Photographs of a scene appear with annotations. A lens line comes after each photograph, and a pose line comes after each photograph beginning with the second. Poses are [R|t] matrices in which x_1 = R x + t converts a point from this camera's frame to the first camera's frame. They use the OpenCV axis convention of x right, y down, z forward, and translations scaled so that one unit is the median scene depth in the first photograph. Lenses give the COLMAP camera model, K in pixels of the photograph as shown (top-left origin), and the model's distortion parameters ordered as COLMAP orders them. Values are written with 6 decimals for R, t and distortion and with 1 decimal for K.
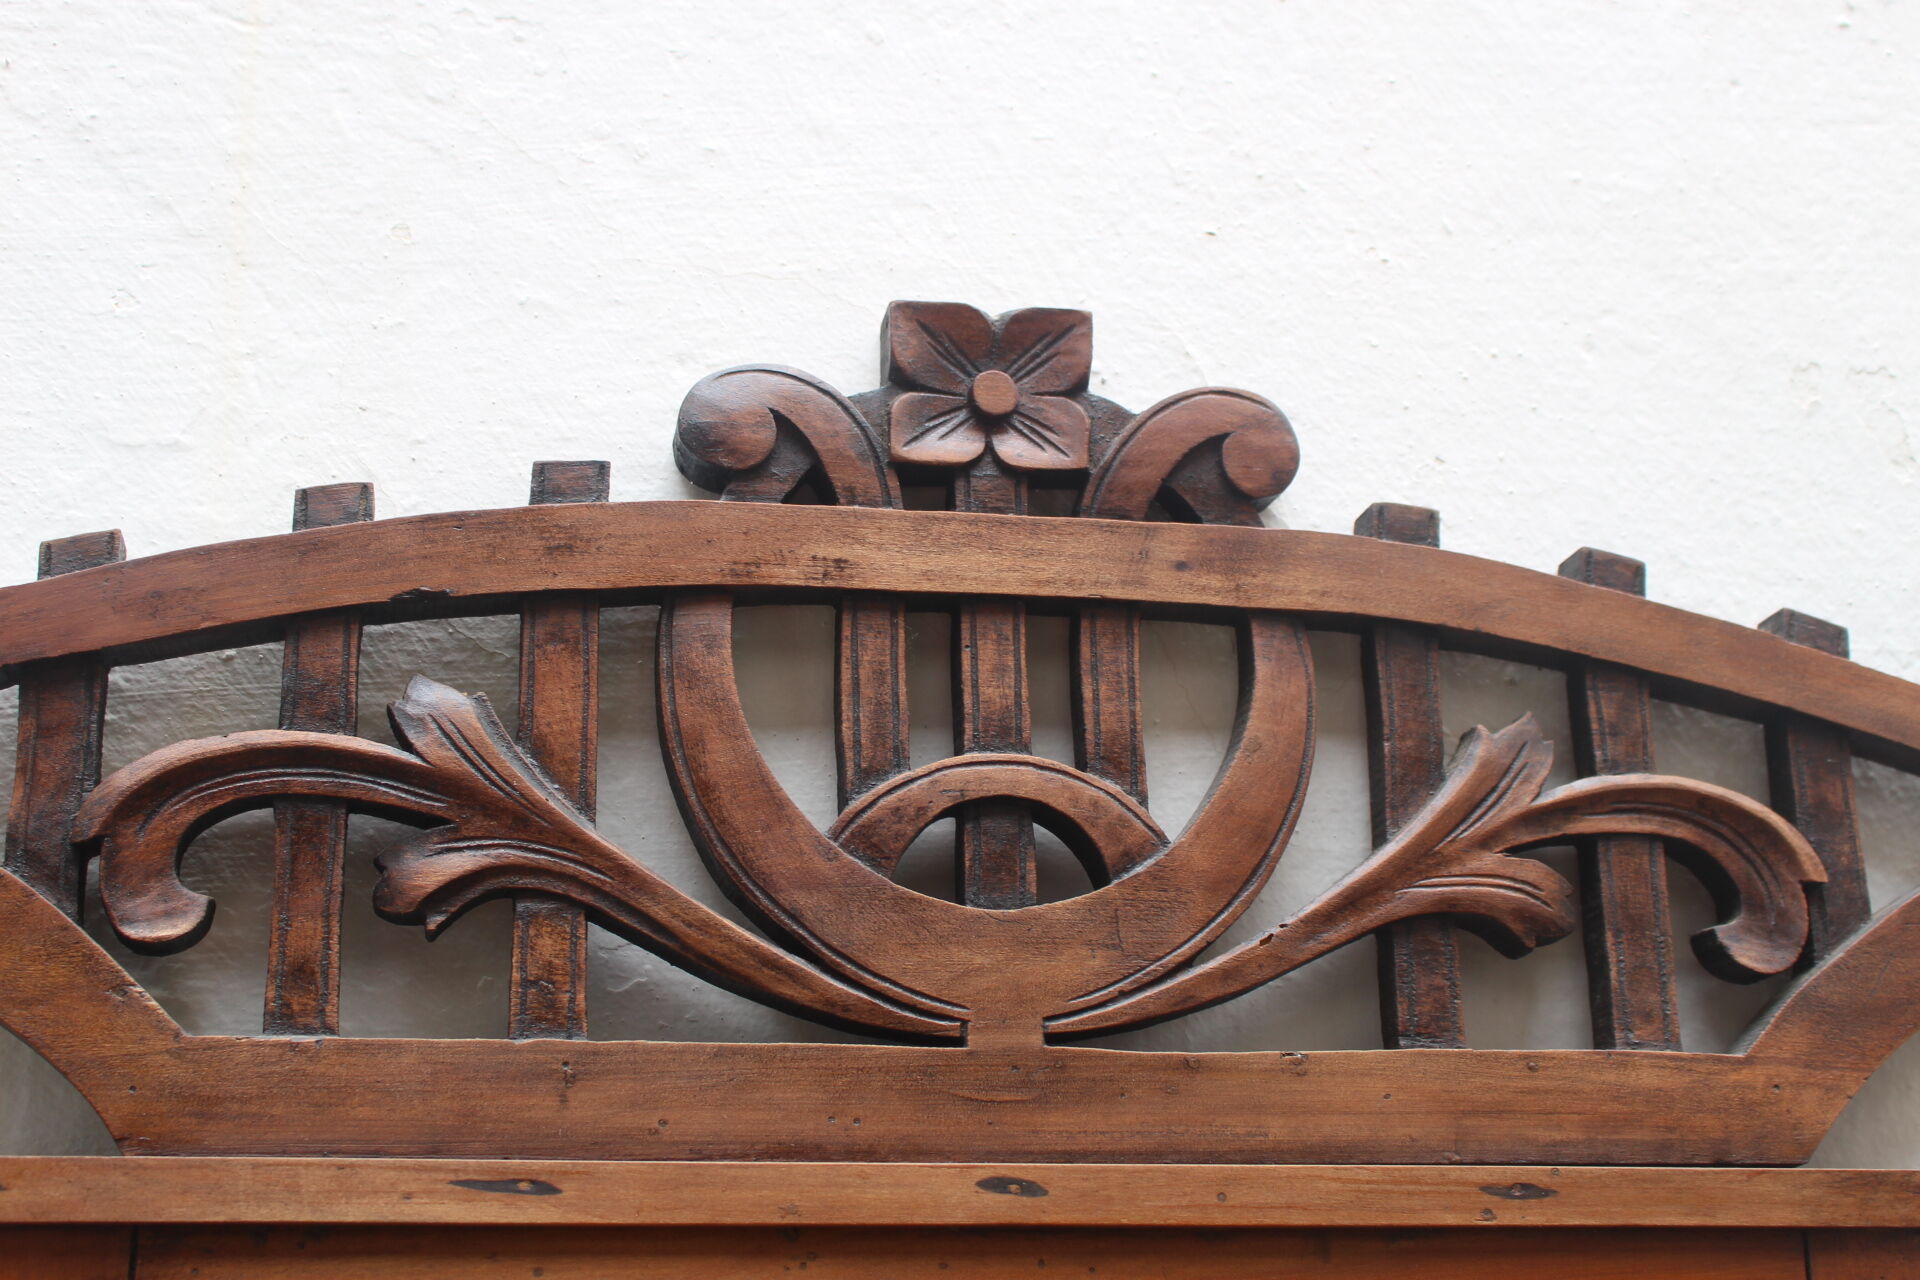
lens RADIAL K [[2617.2, 0, 954.0], [0, 2617.2, 607.3], [0, 0, 1]] dist [-0.092700, 0.133493]
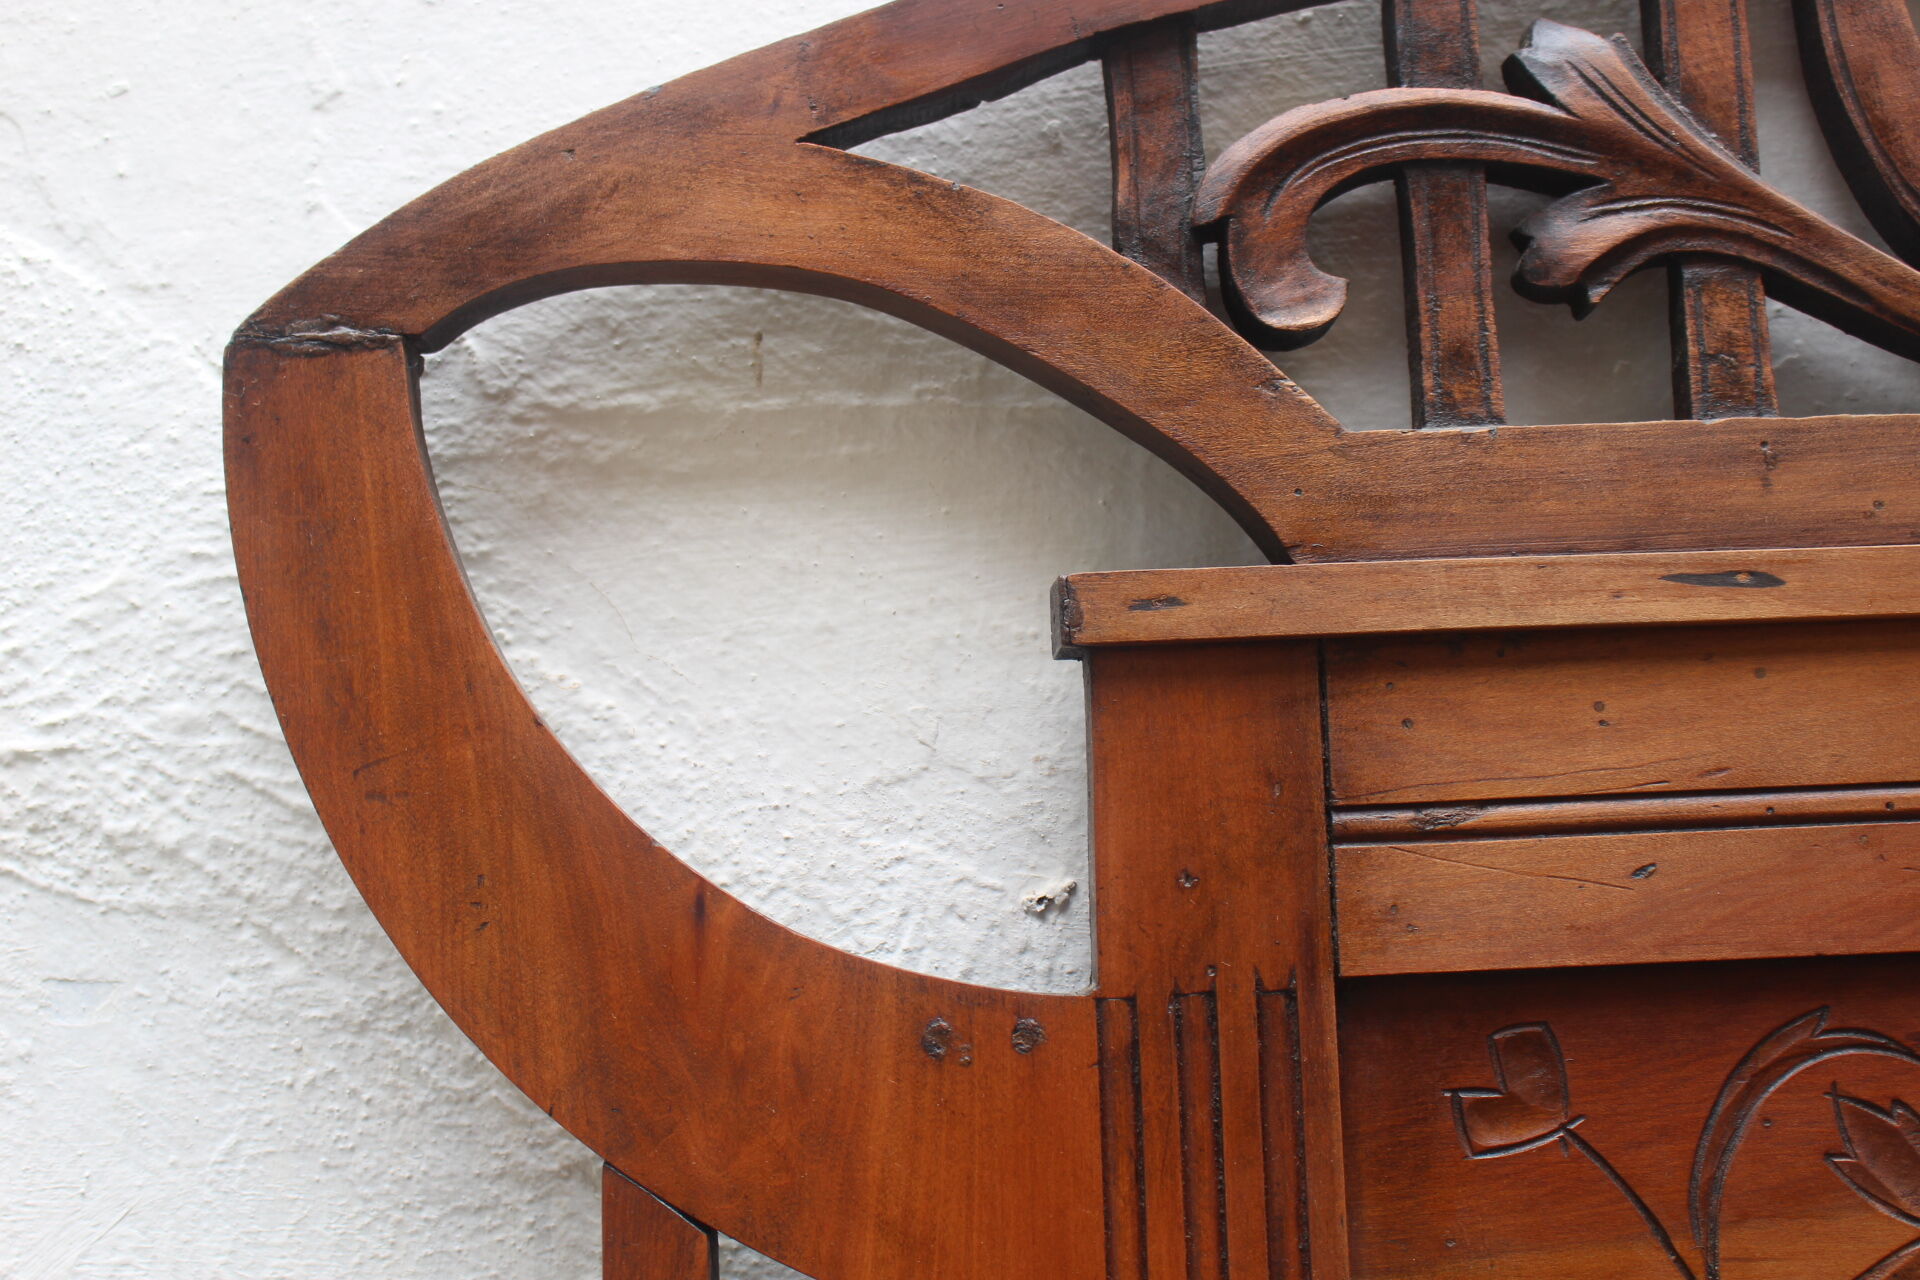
lens RADIAL K [[2617.2, 0, 954.0], [0, 2617.2, 607.3], [0, 0, 1]] dist [-0.092700, 0.133493]
pose [[0.984954, -0.040028, -0.168118, -0.267165], [0.069918, 0.981933, 0.175836, 0.054008], [0.158042, -0.184945, 0.969958, 0.088250]]
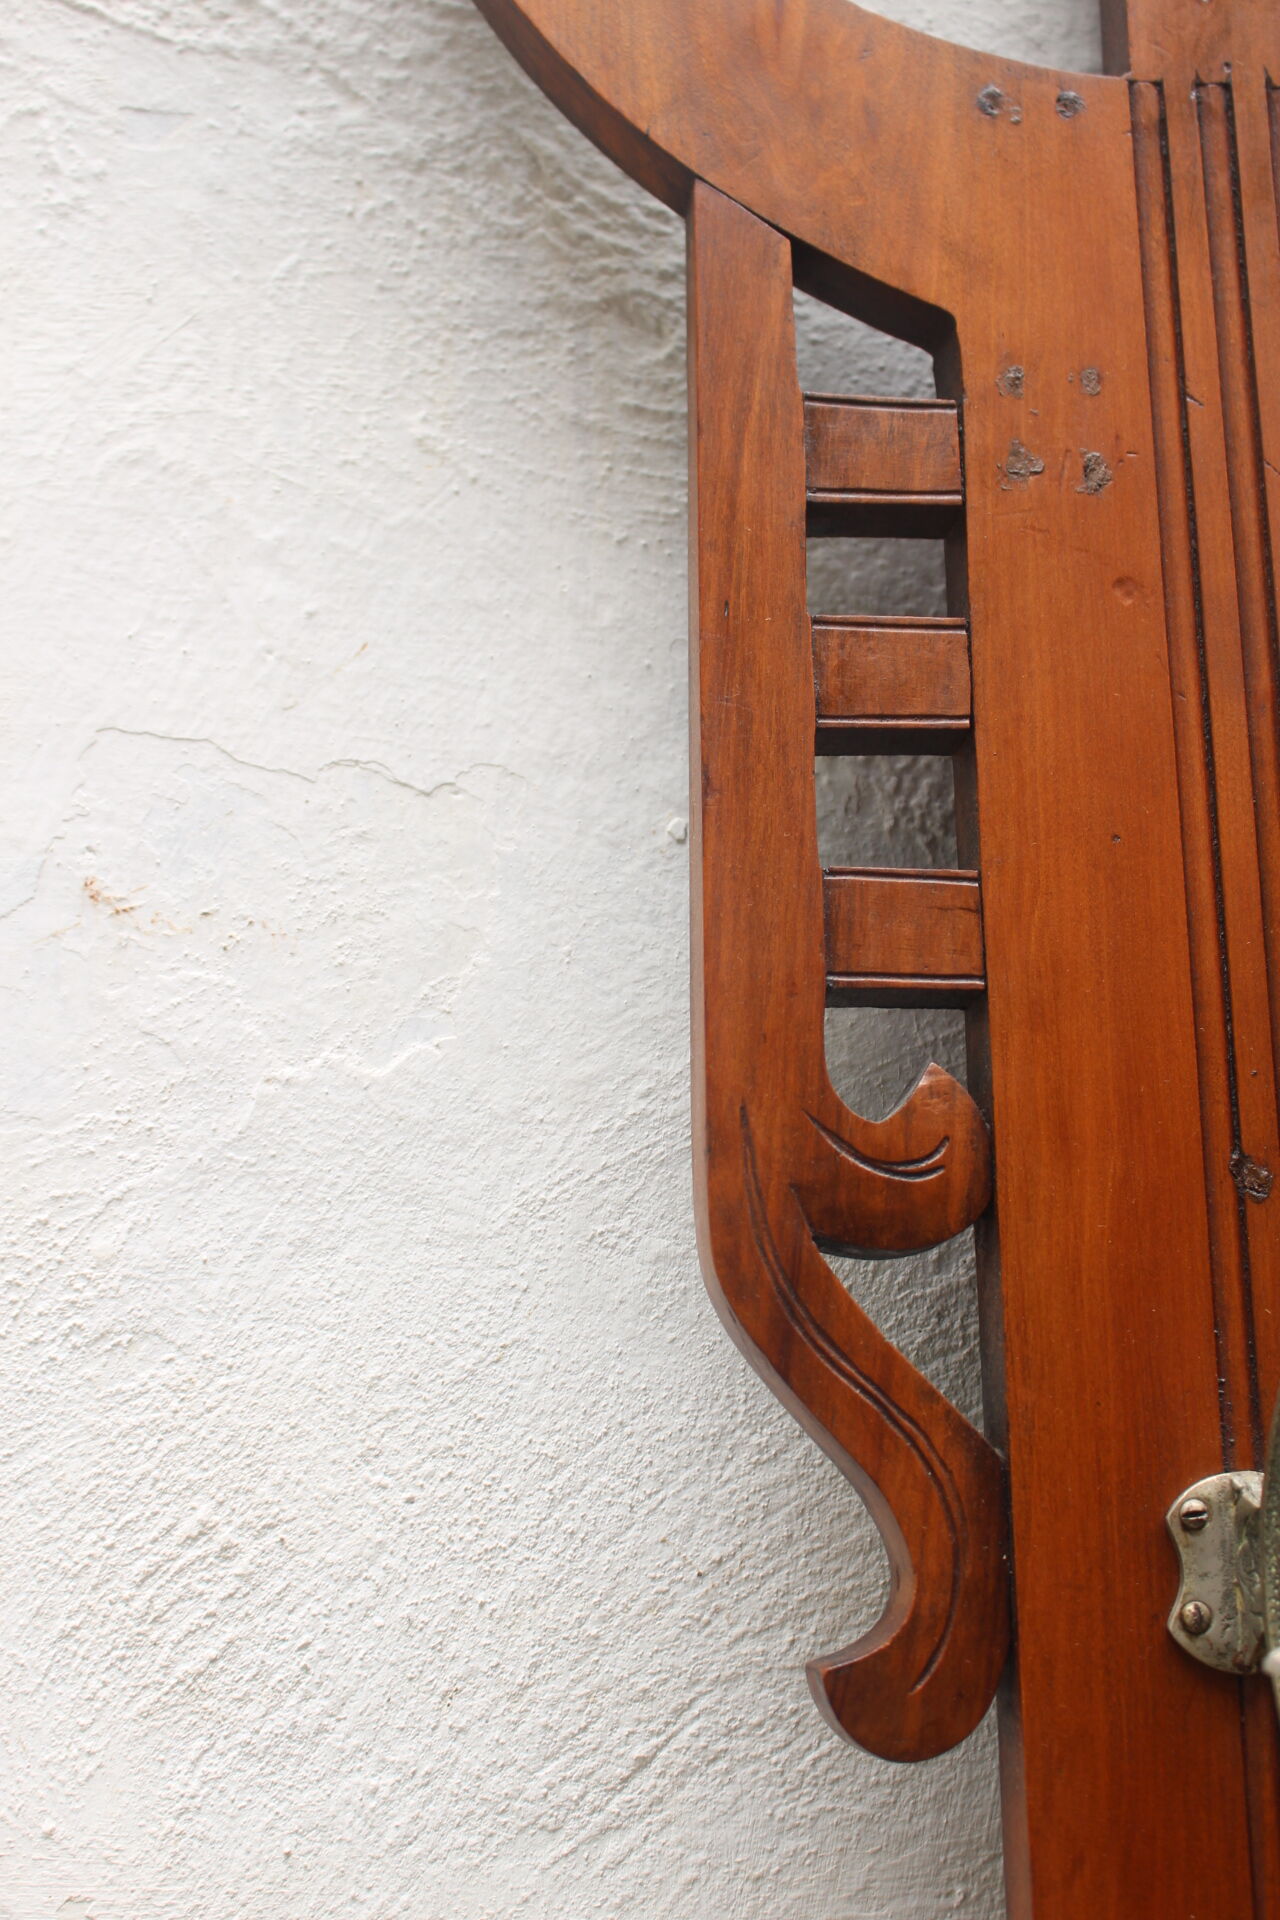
lens RADIAL K [[2617.2, 0, 640.0], [0, 2617.2, 960.0], [0, 0, 1]] dist [-0.092700, 0.133493]
pose [[0.996920, -0.014006, -0.077167, -0.473053], [0.023349, 0.992312, 0.121535, 0.518002], [0.074871, -0.122963, 0.989583, -0.087397]]
